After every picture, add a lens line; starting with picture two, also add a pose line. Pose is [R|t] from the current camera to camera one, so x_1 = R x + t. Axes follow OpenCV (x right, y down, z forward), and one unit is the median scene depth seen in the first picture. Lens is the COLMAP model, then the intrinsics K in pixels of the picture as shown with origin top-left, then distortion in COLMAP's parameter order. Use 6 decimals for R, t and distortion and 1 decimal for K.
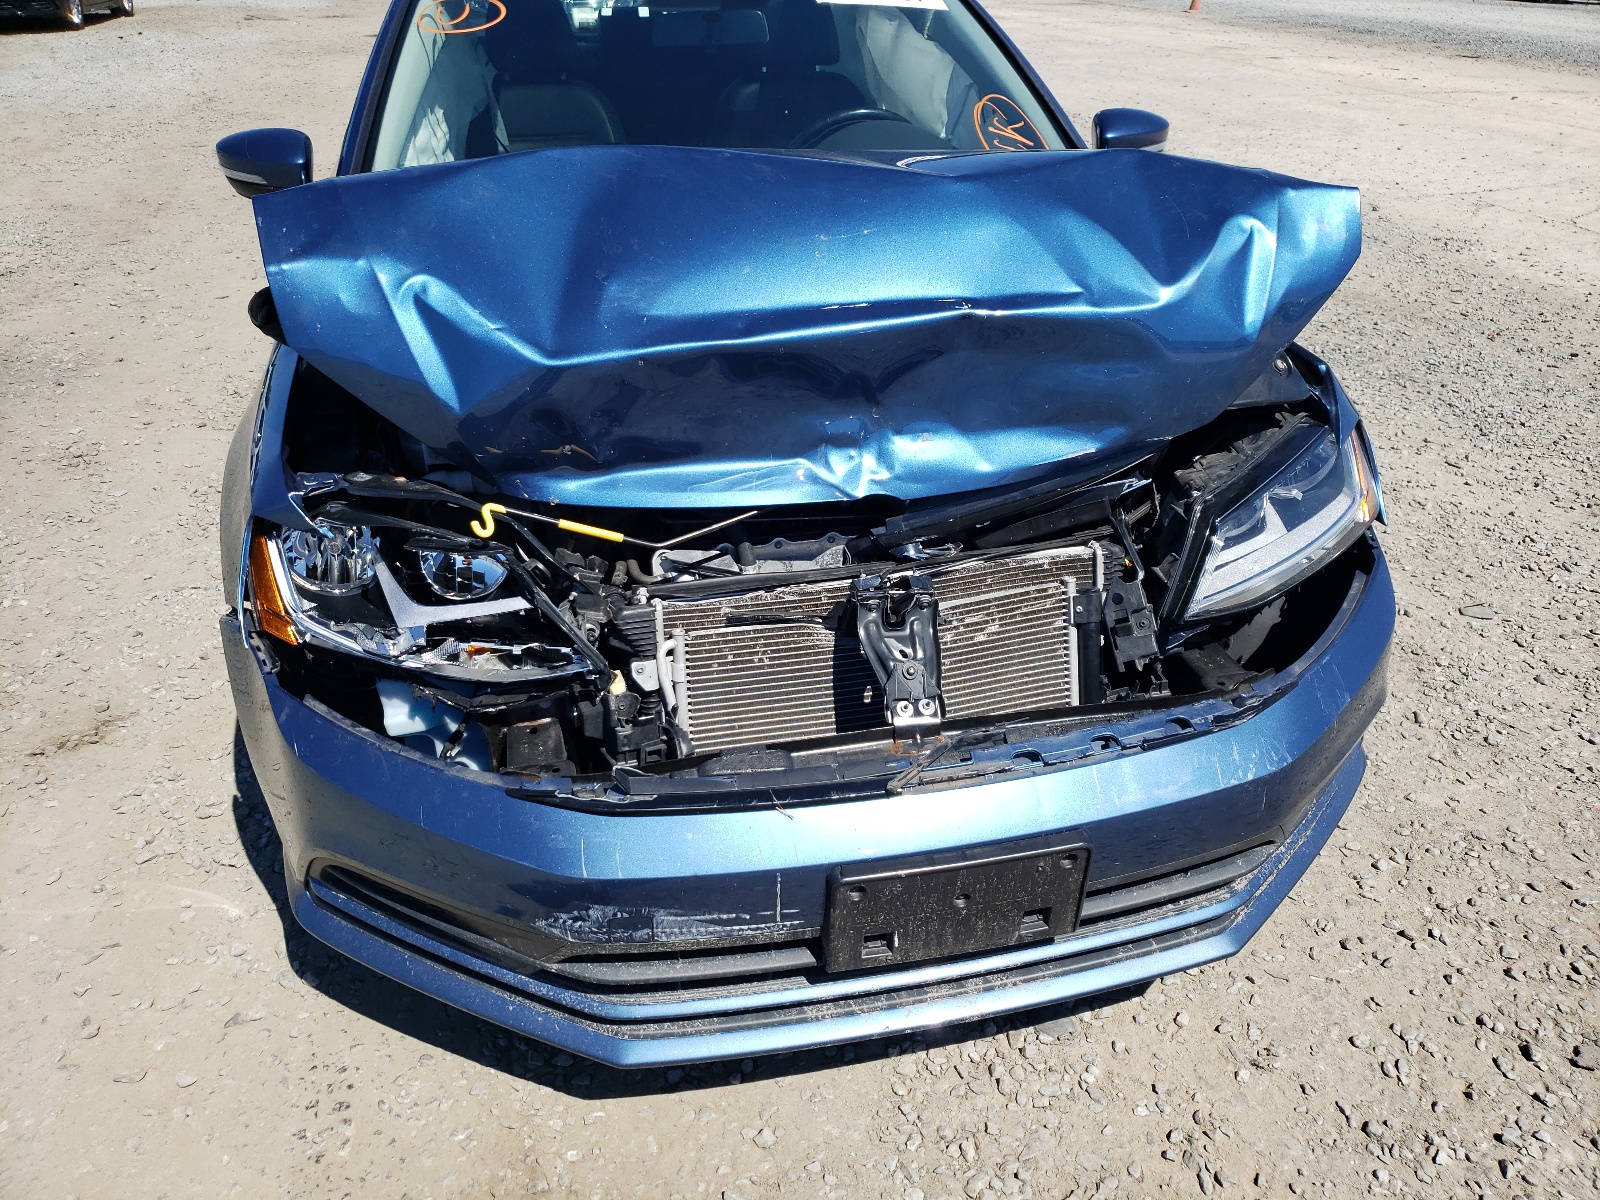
lens RADIAL K [[1211.4, 0, 799.6], [0, 1211.4, 594.8], [0, 0, 1]] dist [0.008808, 0.023354]
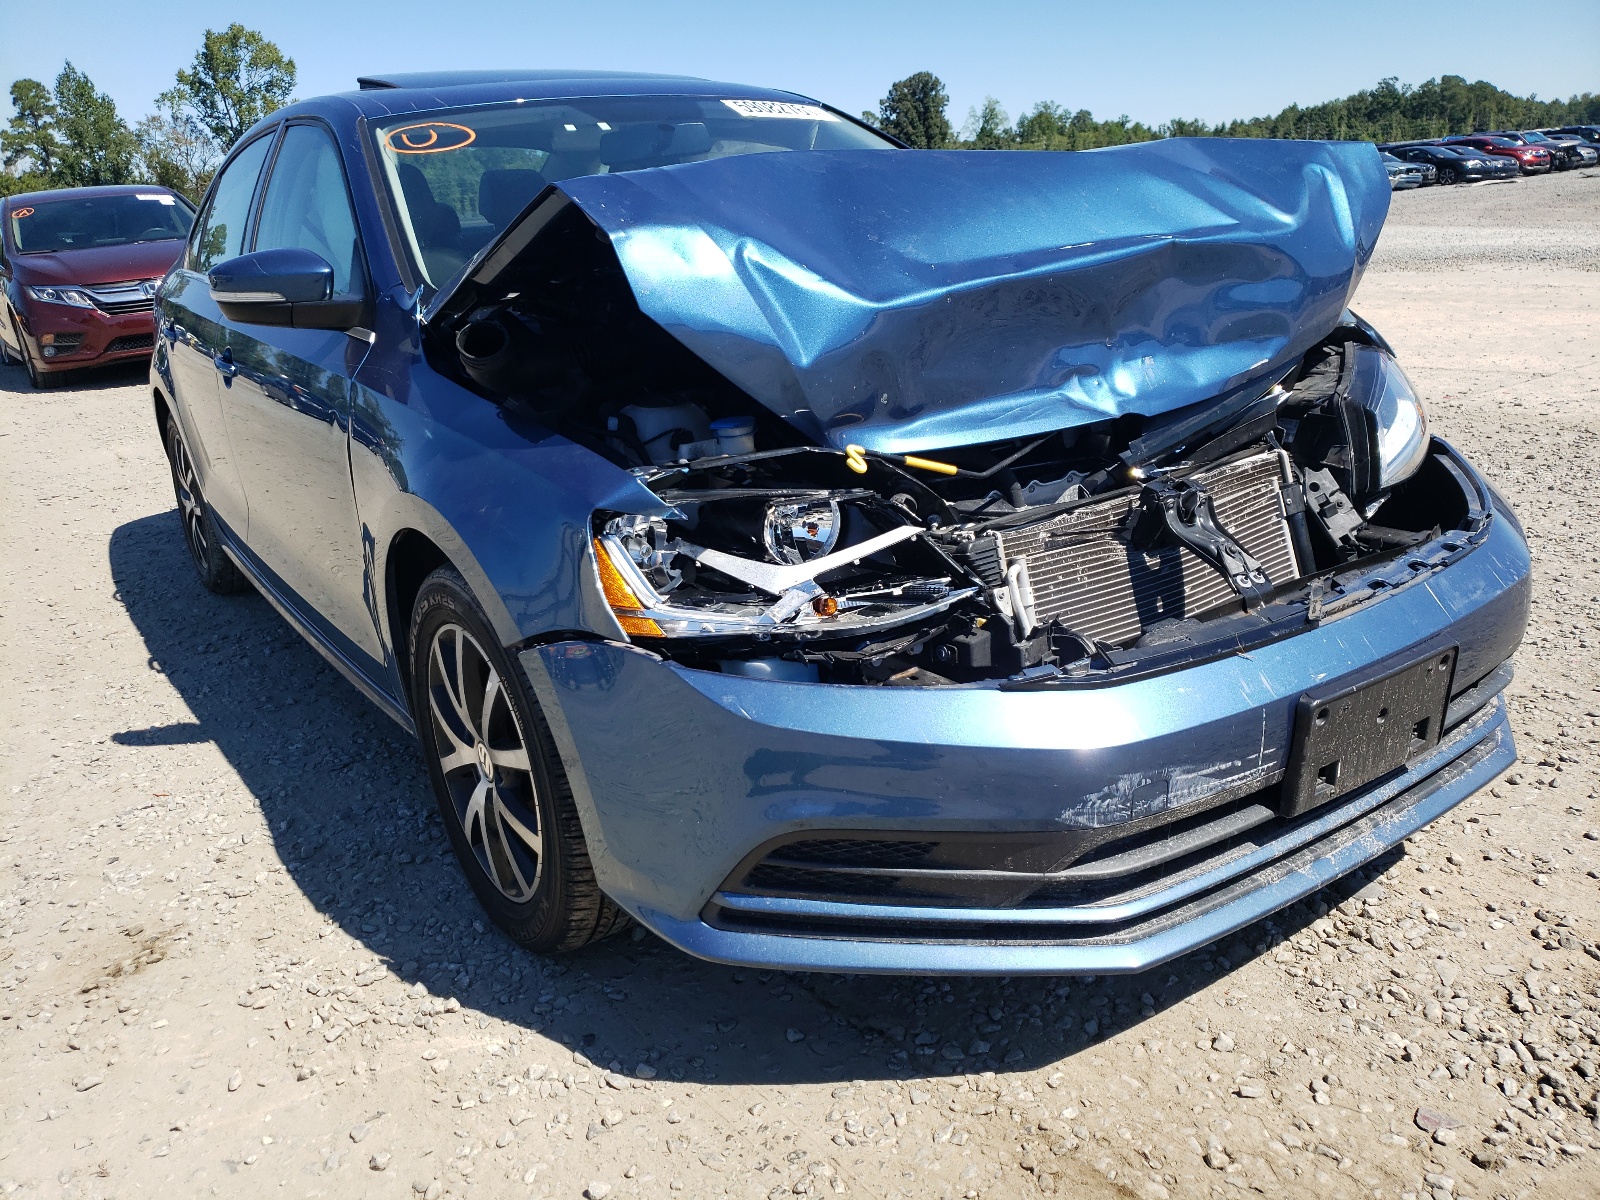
lens RADIAL K [[1211.4, 0, 801.5], [0, 1211.4, 606.8], [0, 0, 1]] dist [0.008808, 0.023354]
pose [[0.934880, -0.180131, 0.305863, -0.564902], [0.234161, 0.960553, -0.150023, 0.172930], [-0.266774, 0.211874, 0.940181, 0.095255]]
